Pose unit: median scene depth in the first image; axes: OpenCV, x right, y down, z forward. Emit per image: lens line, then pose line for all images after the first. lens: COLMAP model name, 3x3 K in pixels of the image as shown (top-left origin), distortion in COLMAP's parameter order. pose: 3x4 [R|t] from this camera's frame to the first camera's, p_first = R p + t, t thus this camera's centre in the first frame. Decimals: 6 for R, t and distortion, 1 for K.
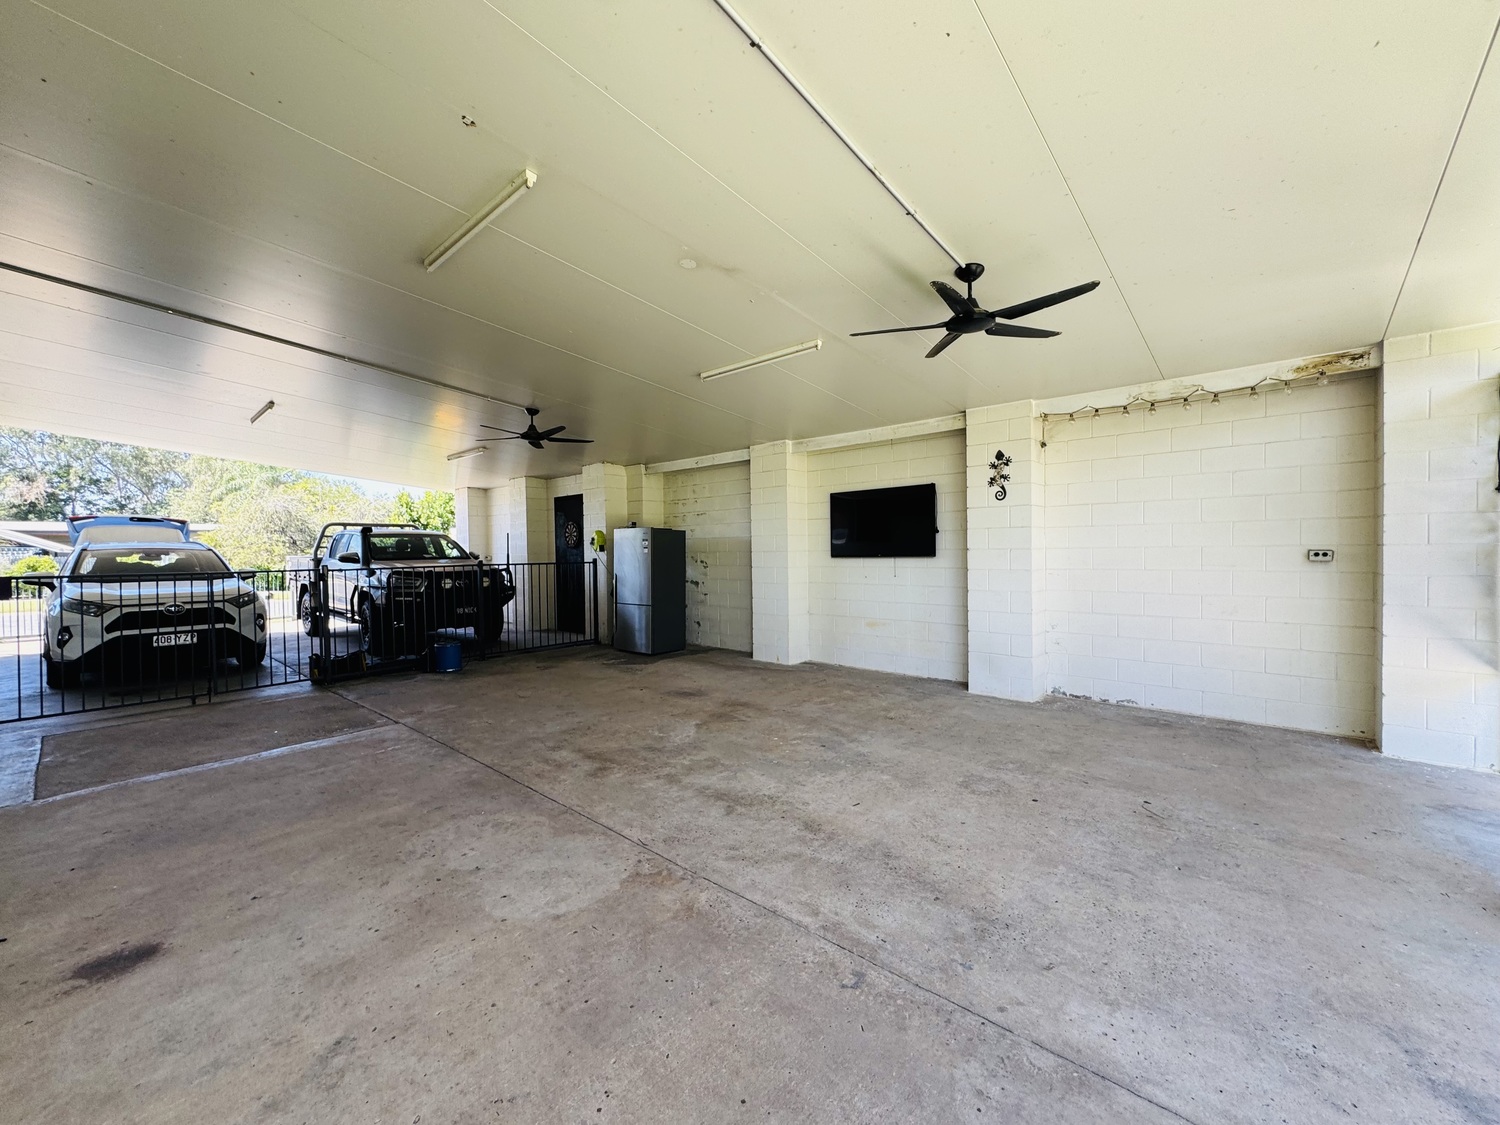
lens RADIAL K [[593.0, 0, 753.0], [0, 593.0, 558.2], [0, 0, 1]] dist [0.001686, -0.000321]
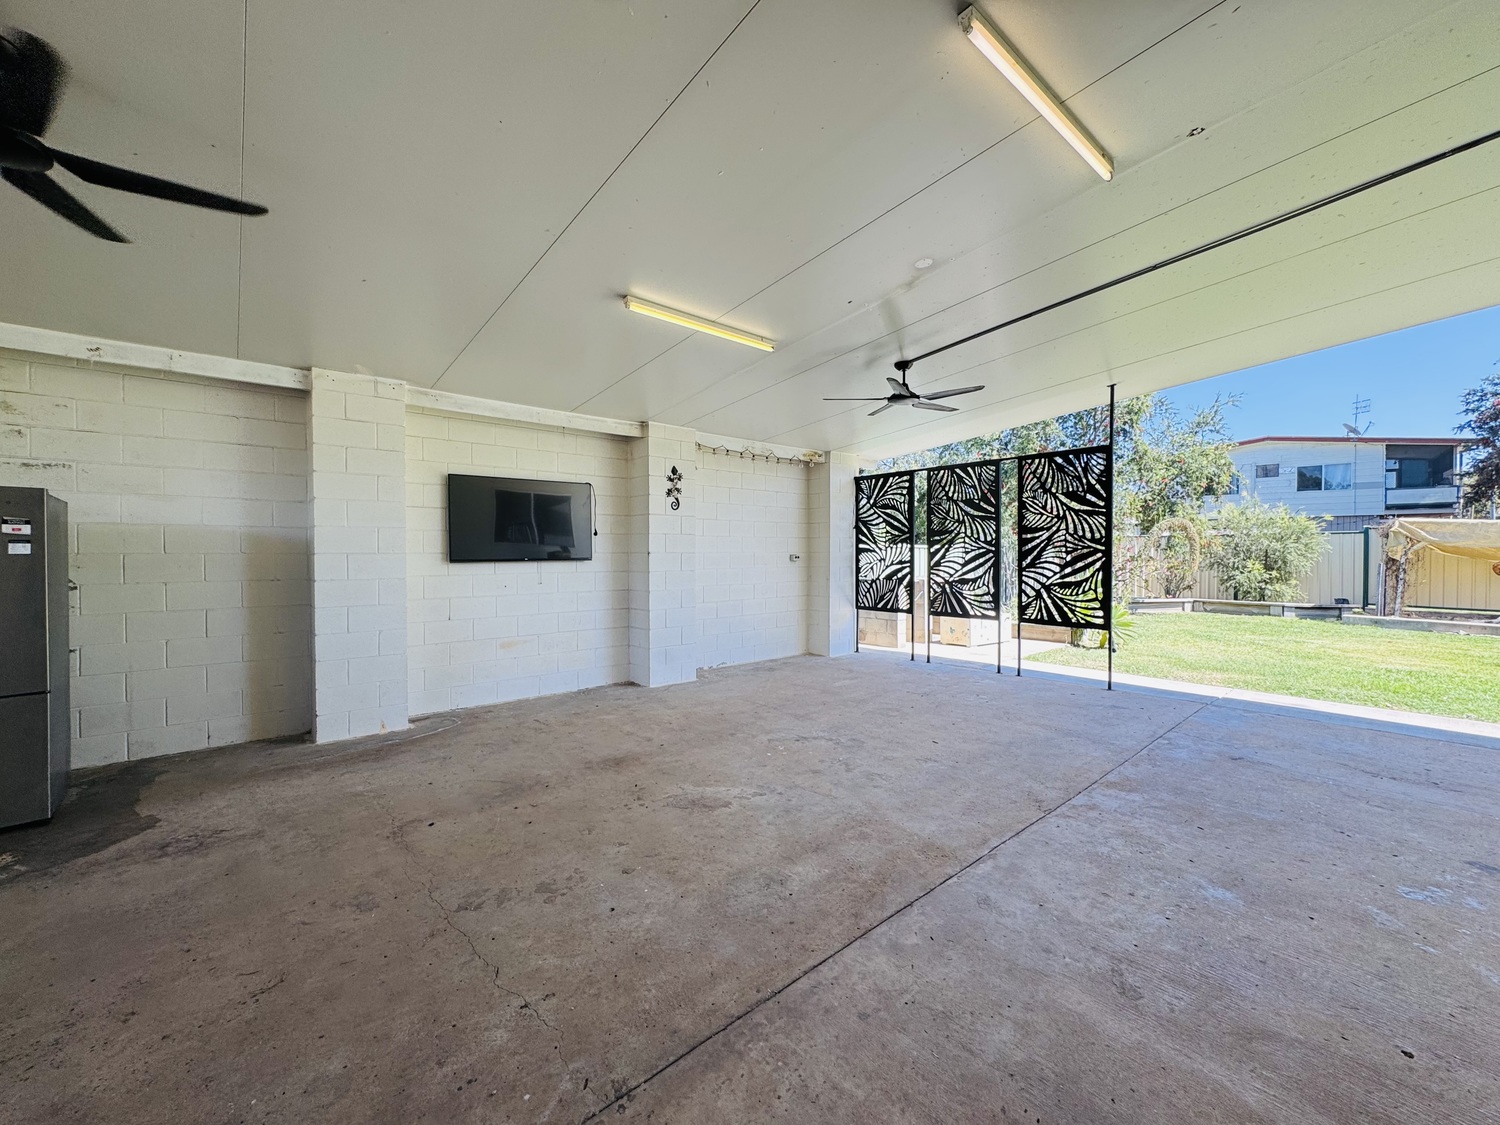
lens RADIAL K [[593.0, 0, 750.5], [0, 593.0, 555.0], [0, 0, 1]] dist [0.001686, -0.000321]
pose [[0.141913, 0.007530, 0.989851, -0.687498], [0.015527, 0.999831, -0.009832, 0.002211], [-0.989757, 0.016765, 0.141772, 0.696070]]
